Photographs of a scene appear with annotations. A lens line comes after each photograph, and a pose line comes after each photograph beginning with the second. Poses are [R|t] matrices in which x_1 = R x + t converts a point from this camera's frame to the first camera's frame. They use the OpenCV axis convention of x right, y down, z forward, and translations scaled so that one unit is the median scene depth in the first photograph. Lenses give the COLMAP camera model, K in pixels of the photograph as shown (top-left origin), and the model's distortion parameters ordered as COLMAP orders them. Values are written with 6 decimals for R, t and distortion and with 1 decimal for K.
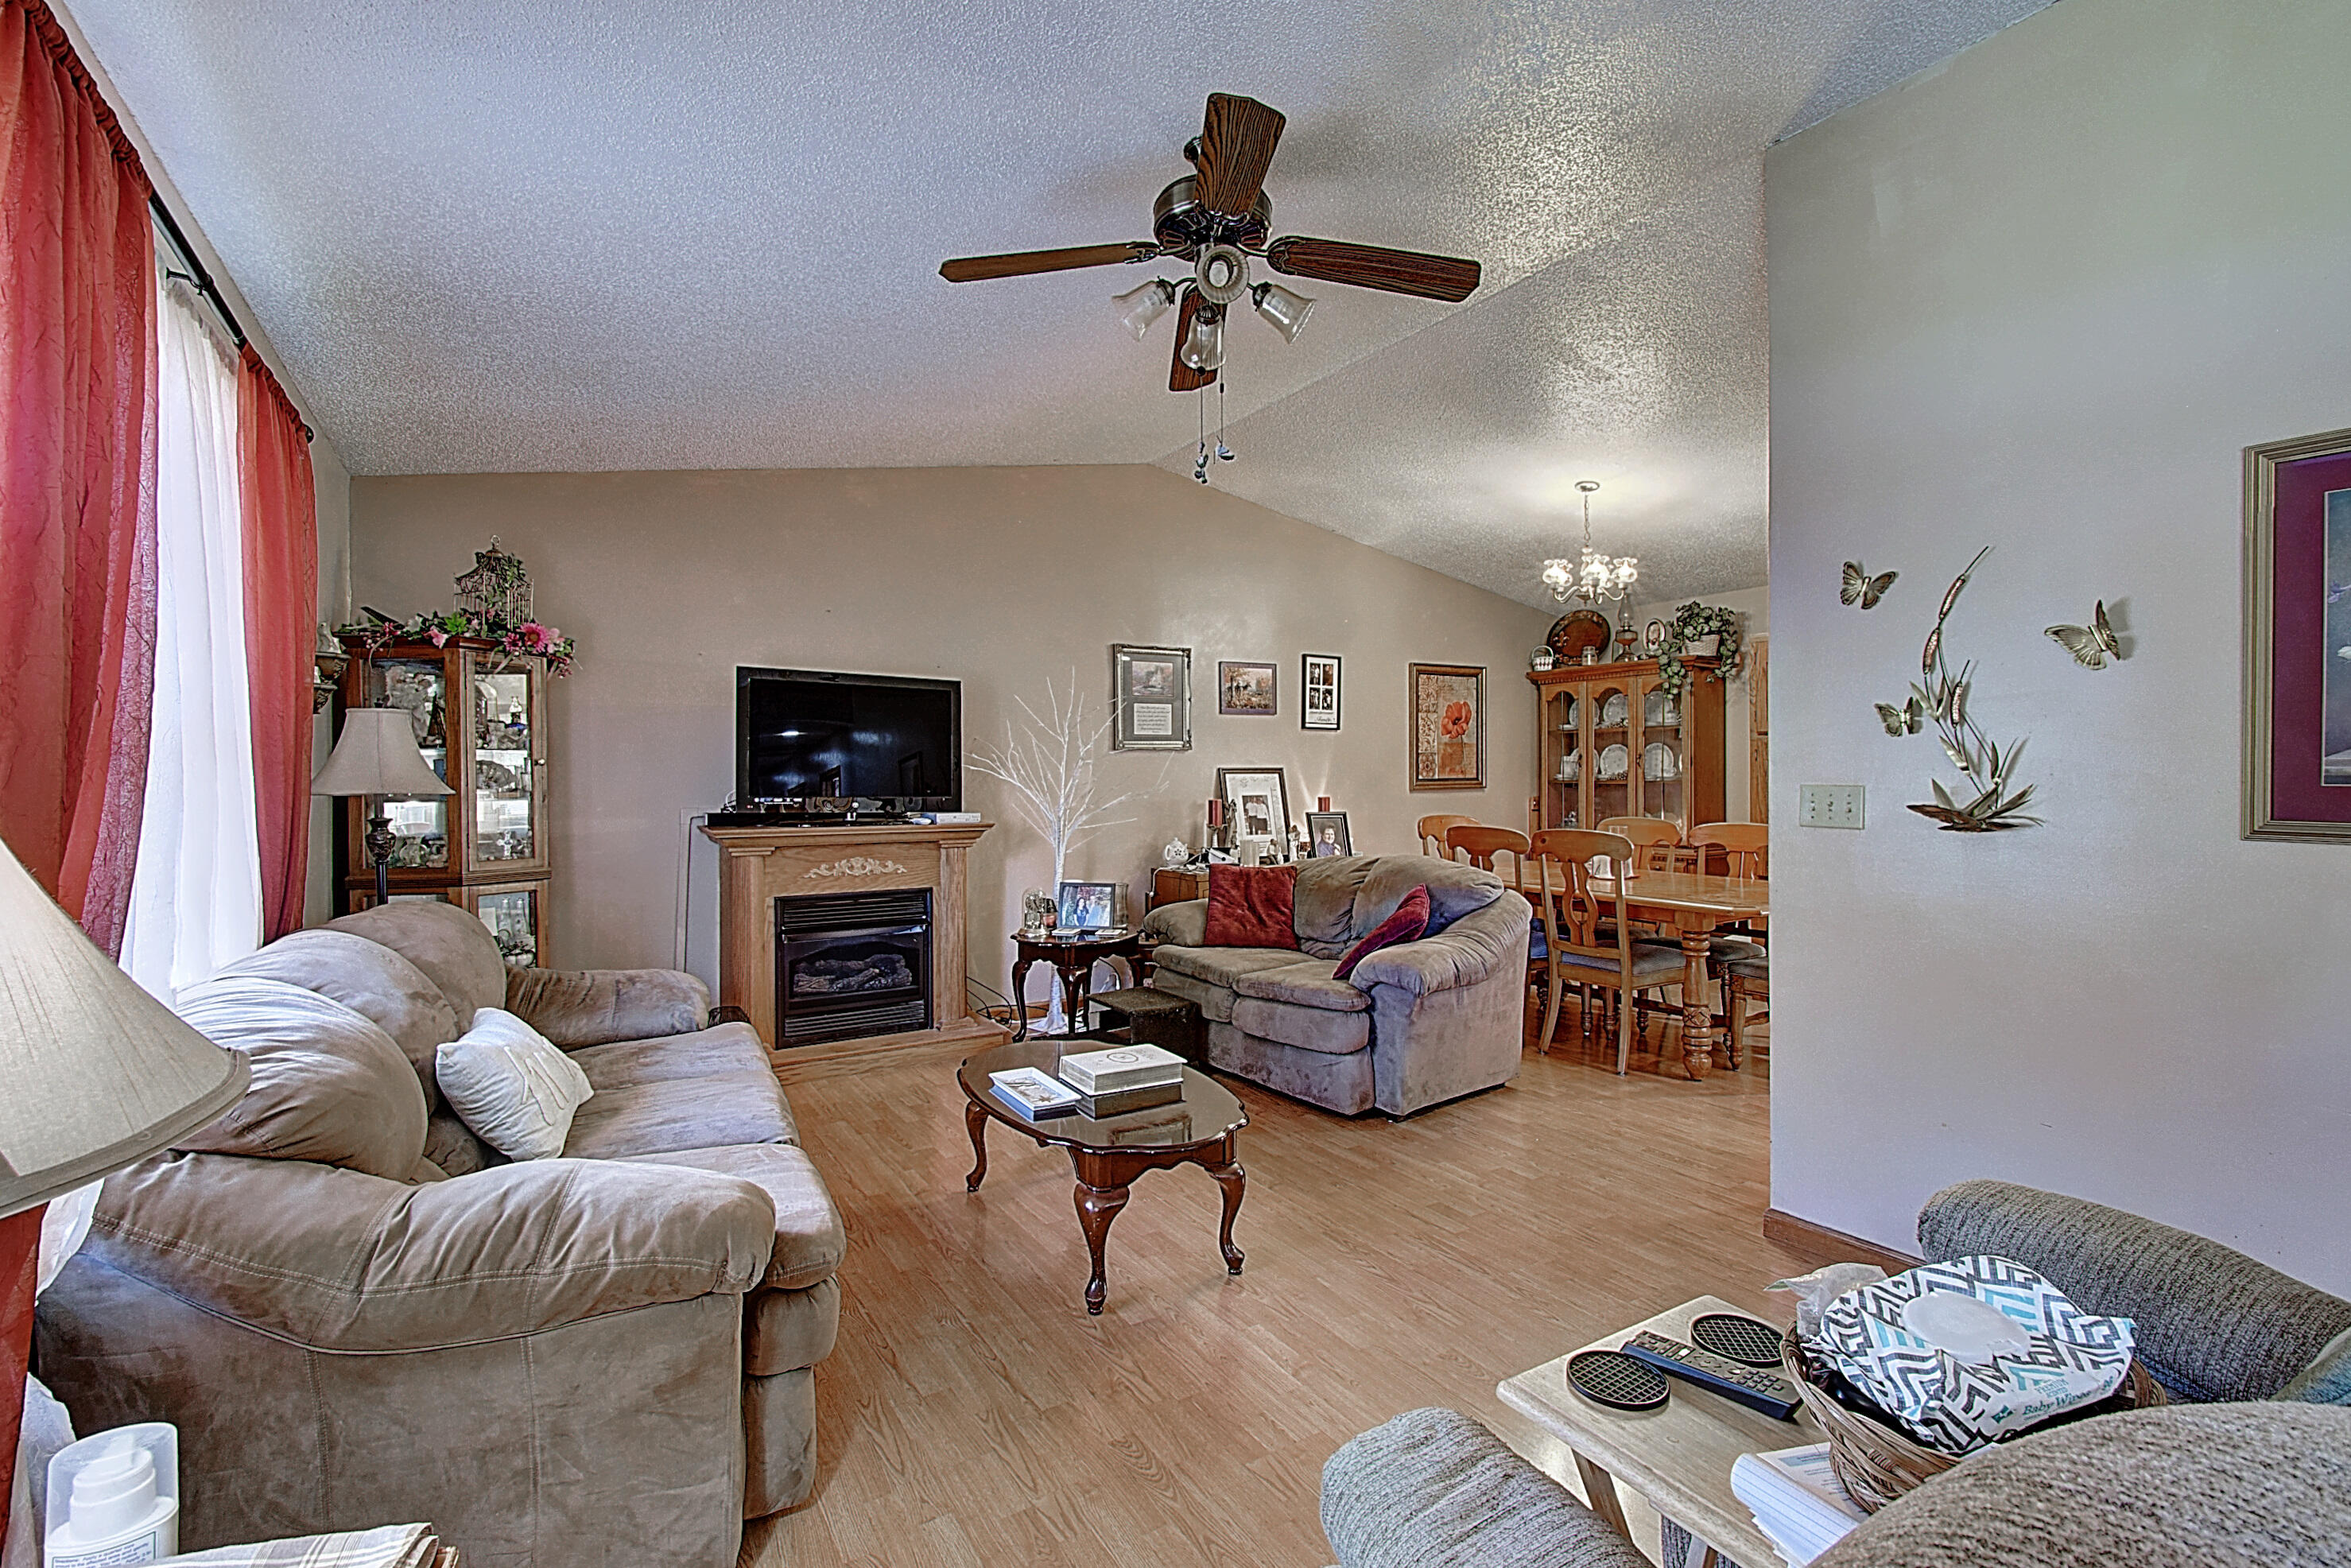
lens RADIAL K [[1039.9, 0, 1187.3], [0, 1039.9, 781.9], [0, 0, 1]] dist [-0.001790, -0.002418]
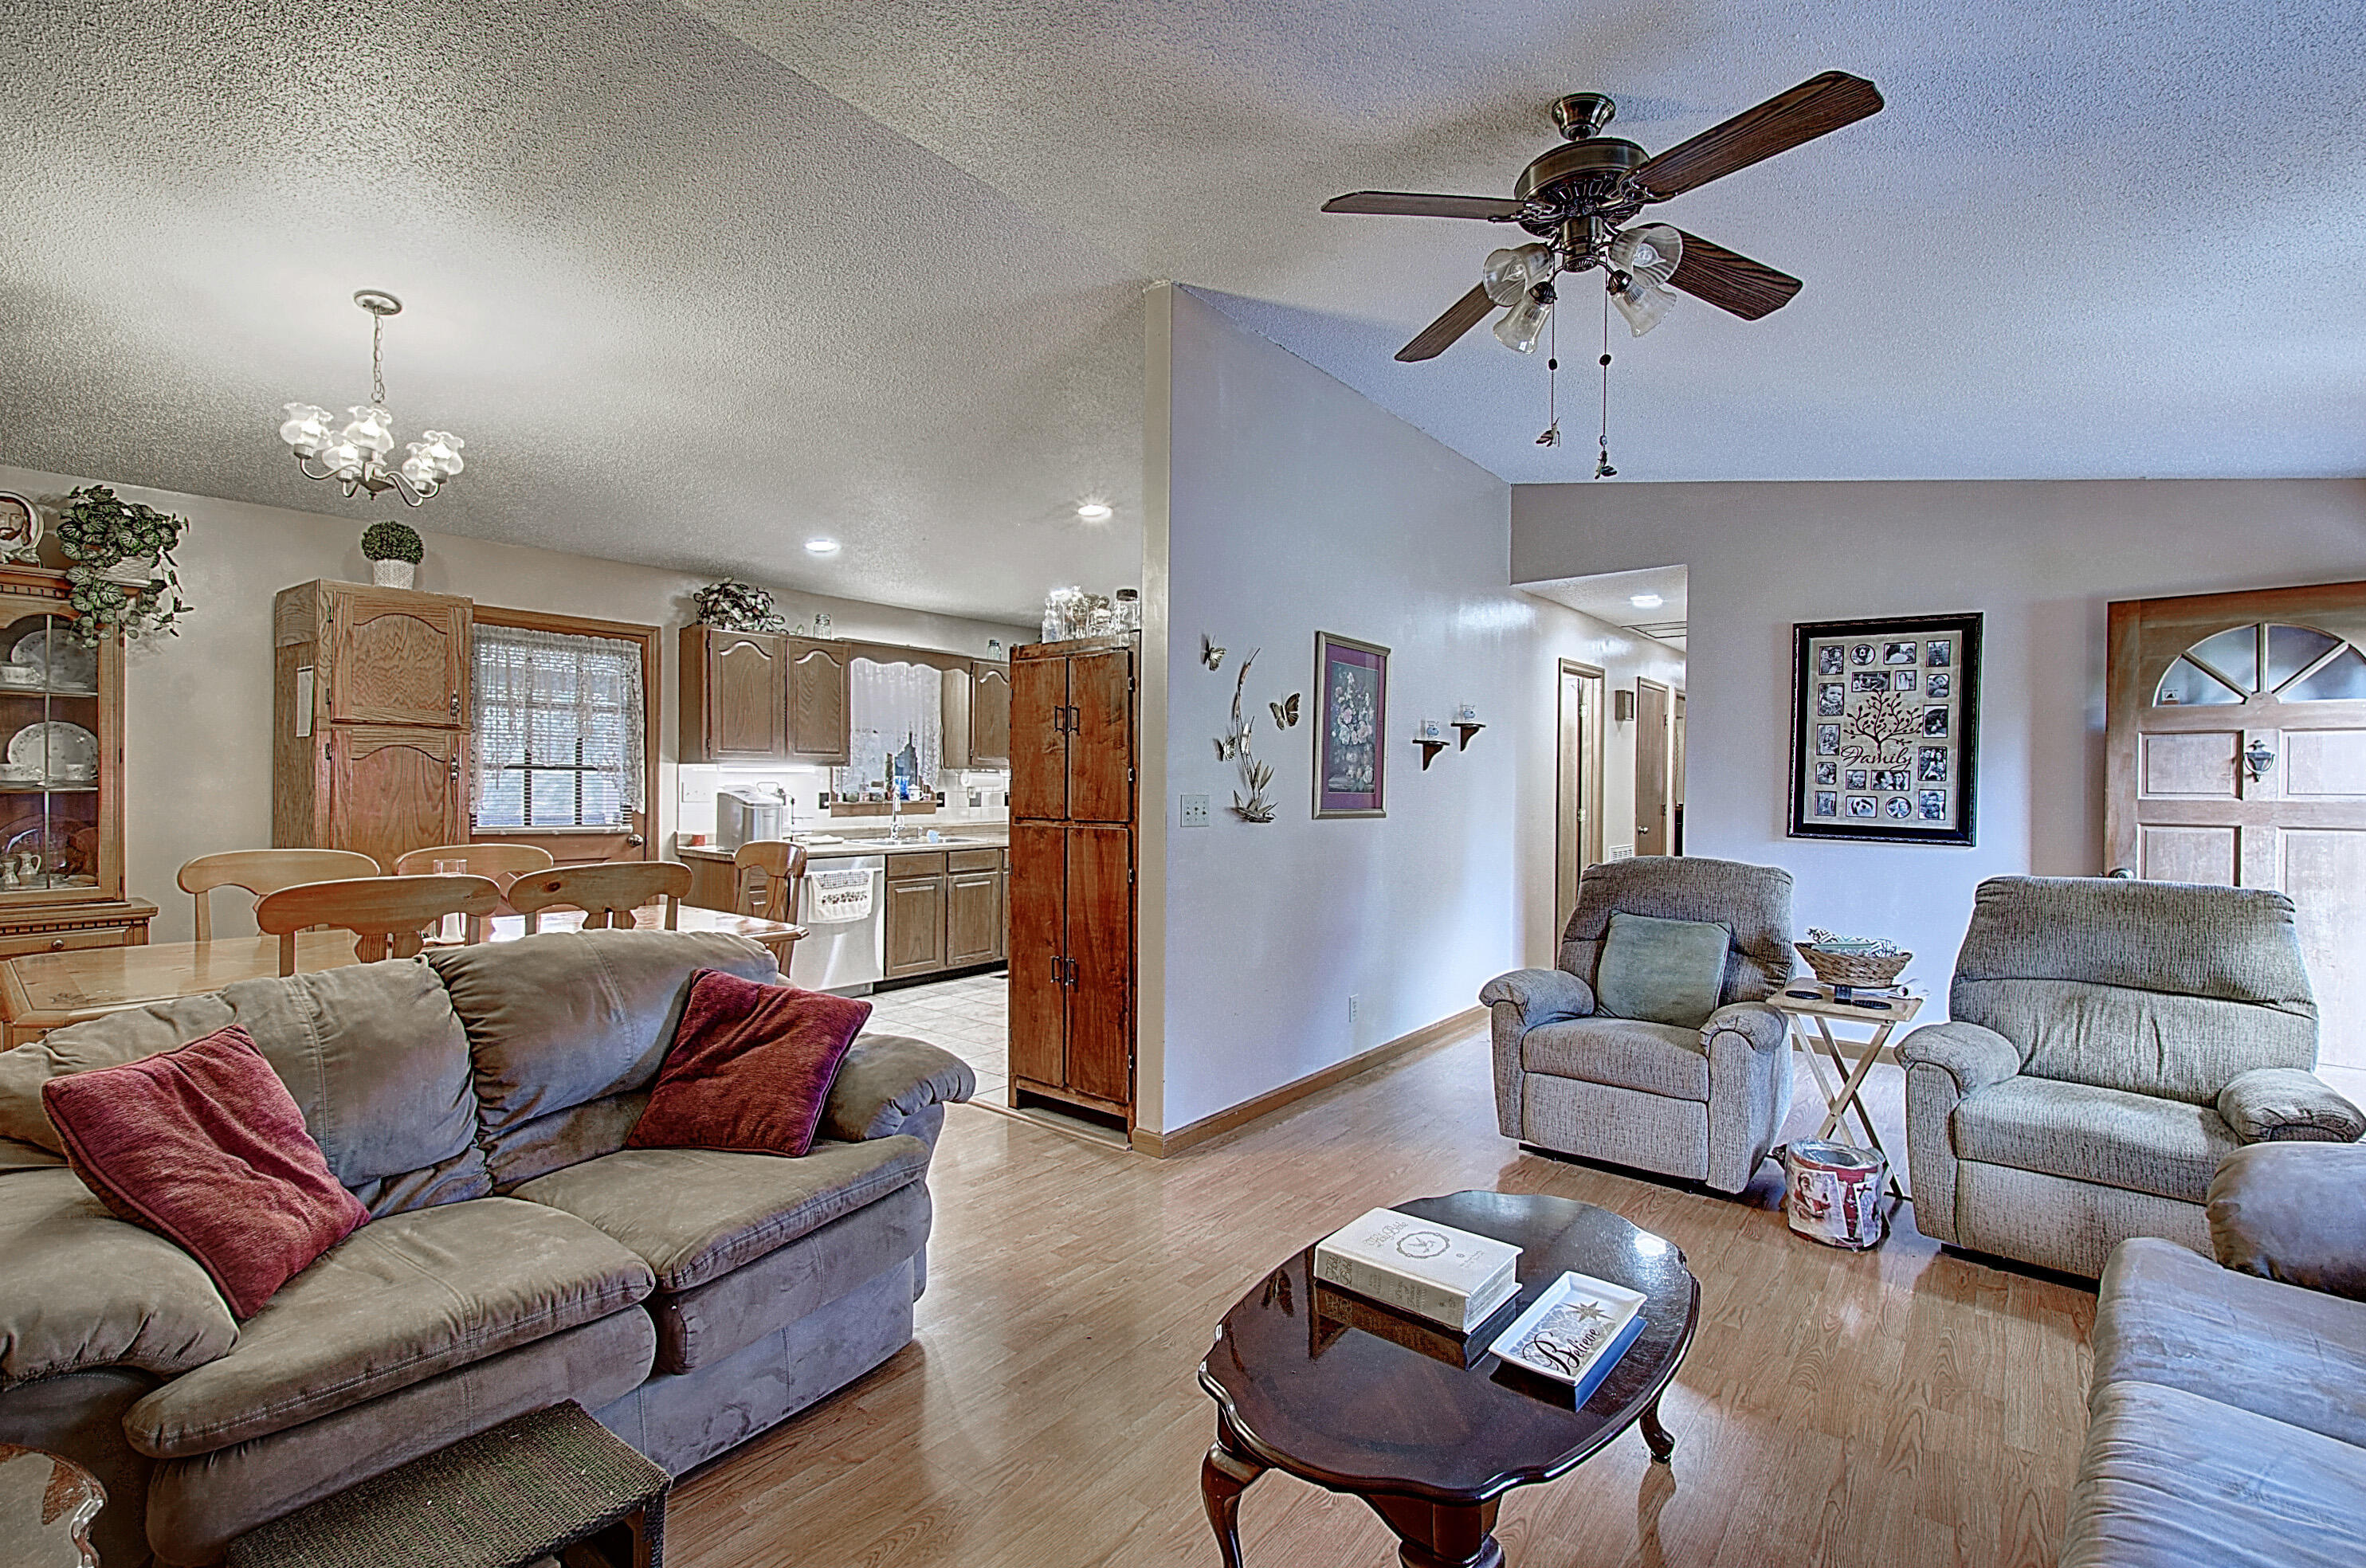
lens RADIAL K [[1046.4, 0, 1182.3], [0, 1046.4, 786.3], [0, 0, 1]] dist [-0.001790, -0.002418]
pose [[-0.327520, -0.005679, 0.944827, -0.292973], [-0.002150, 0.999984, 0.005265, -0.006349], [-0.944842, -0.000307, -0.327526, 0.648699]]
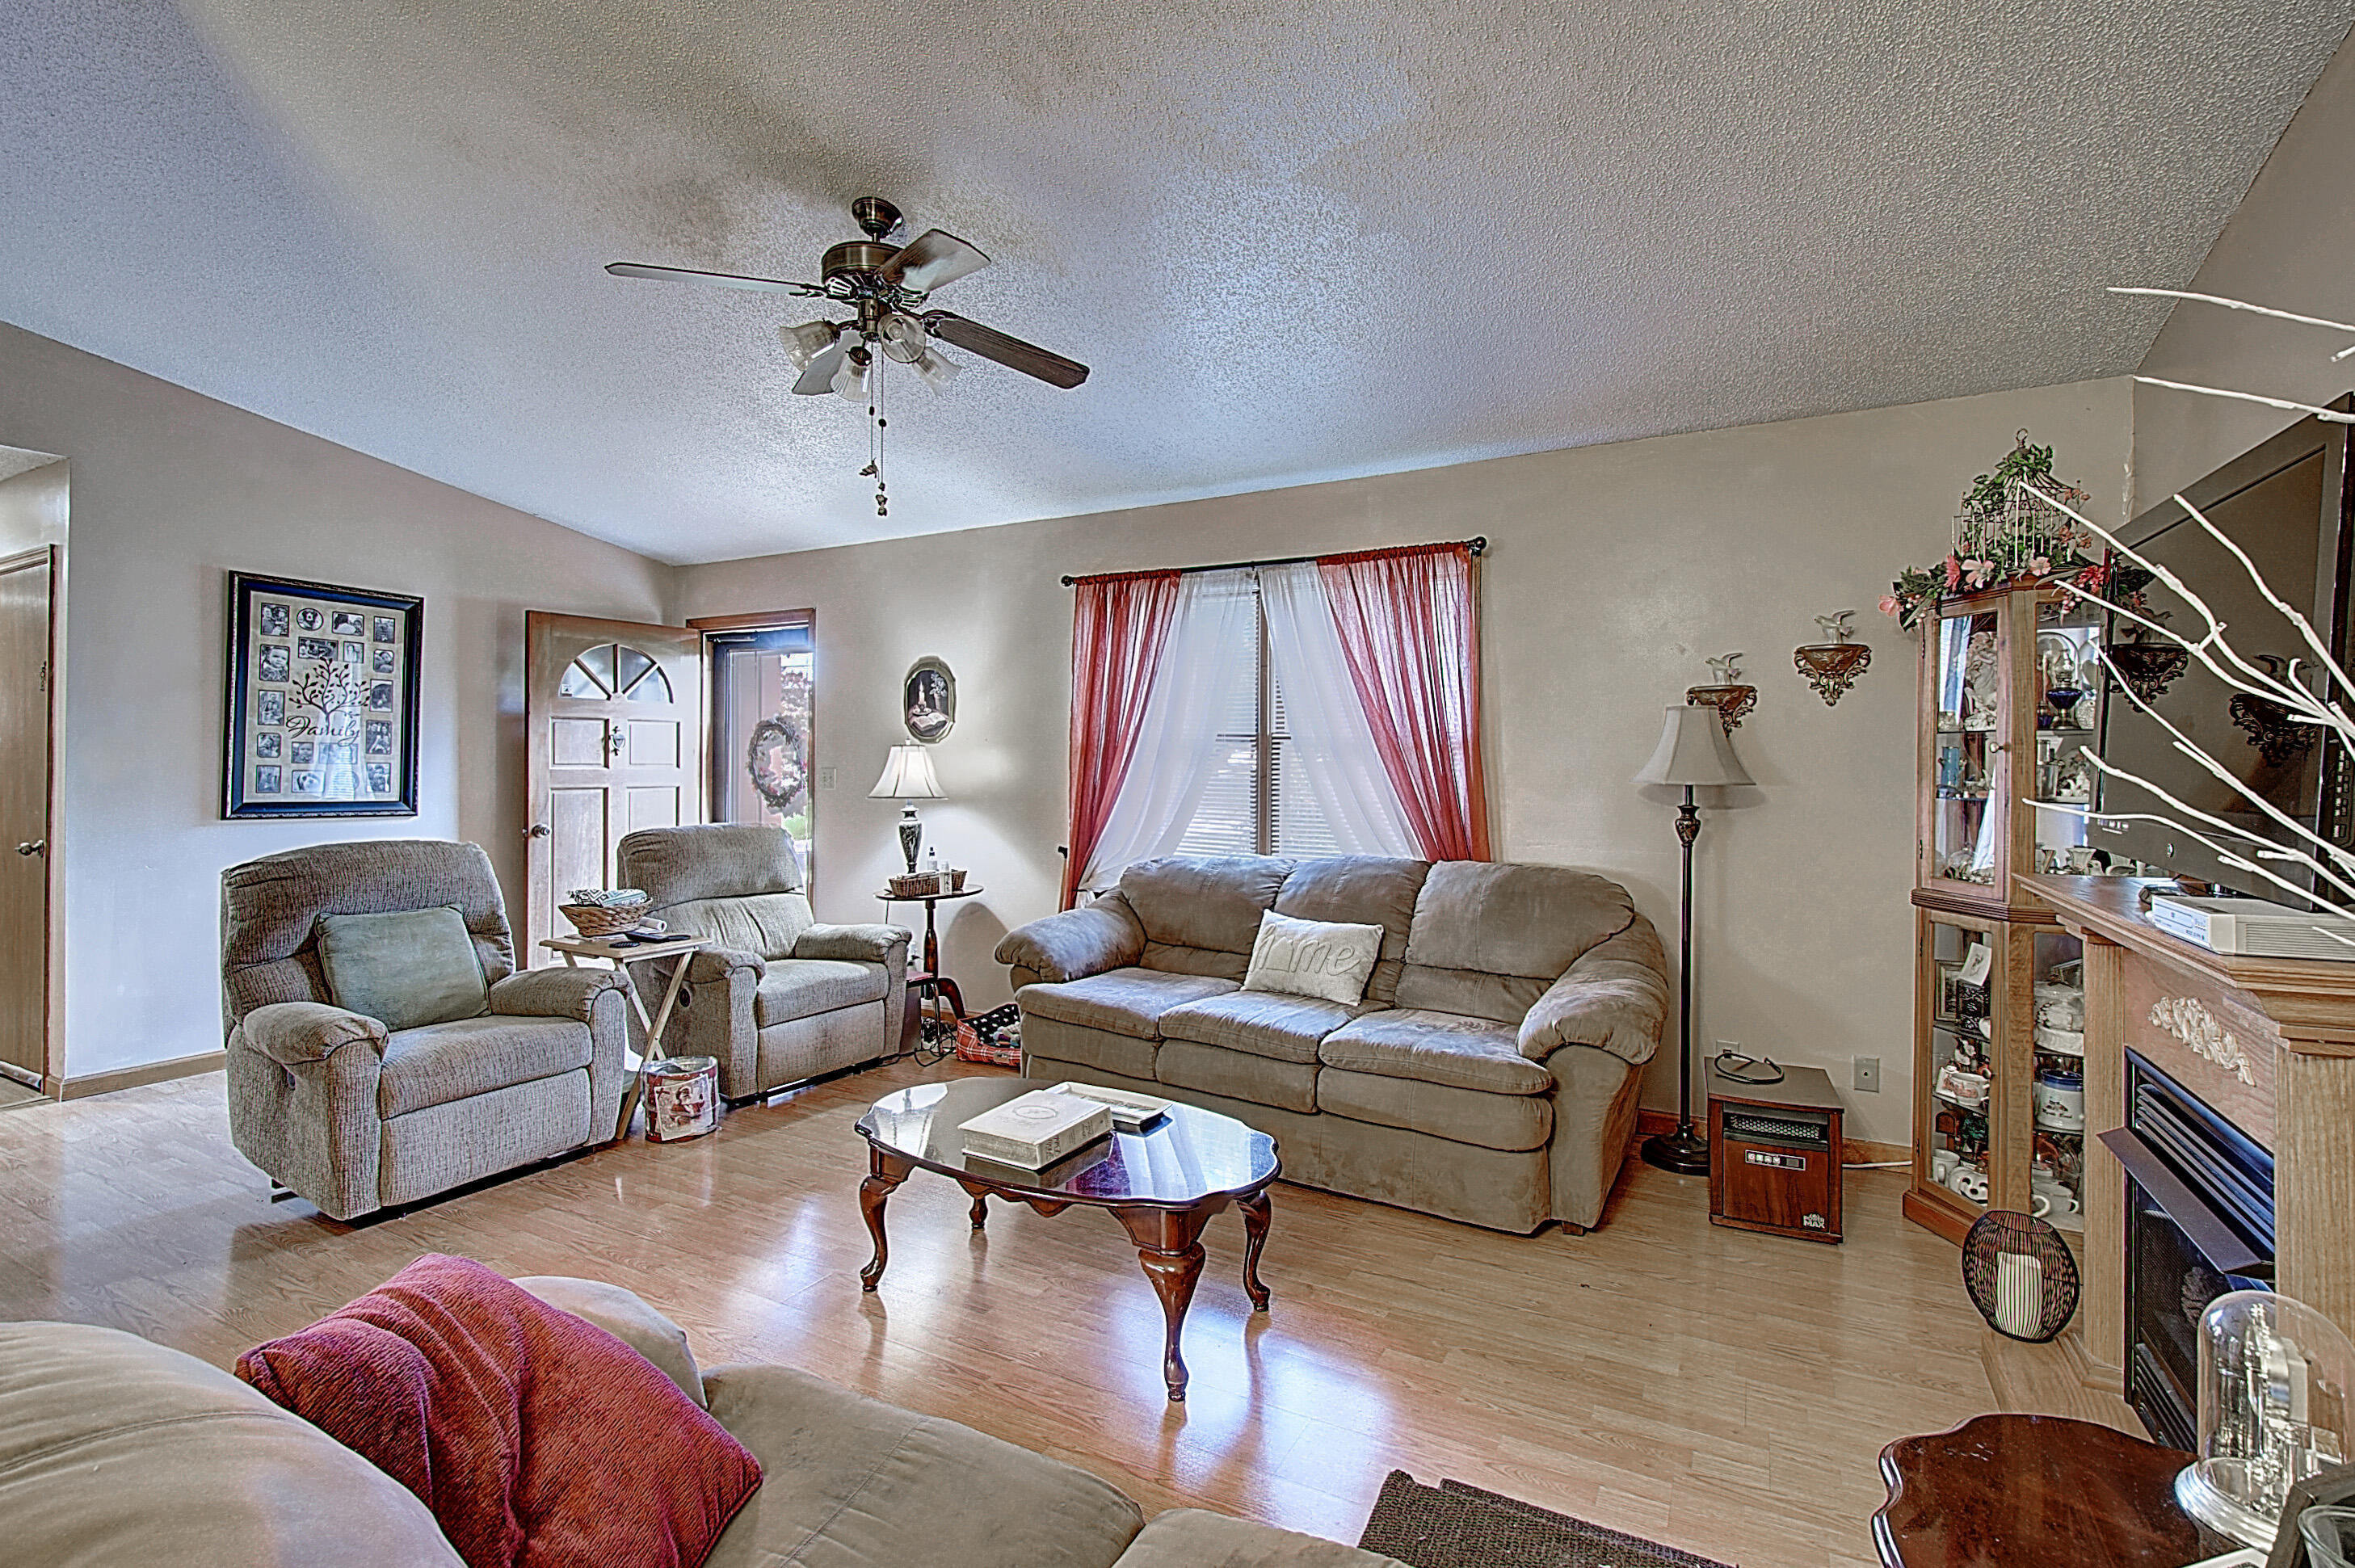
lens RADIAL K [[1041.6, 0, 1174.8], [0, 1041.6, 770.7], [0, 0, 1]] dist [-0.001790, -0.002418]
pose [[-0.877062, 0.003507, -0.480365, 0.107419], [-0.003056, 0.999912, 0.012880, -0.006831], [0.480368, 0.012765, -0.876974, 0.847642]]
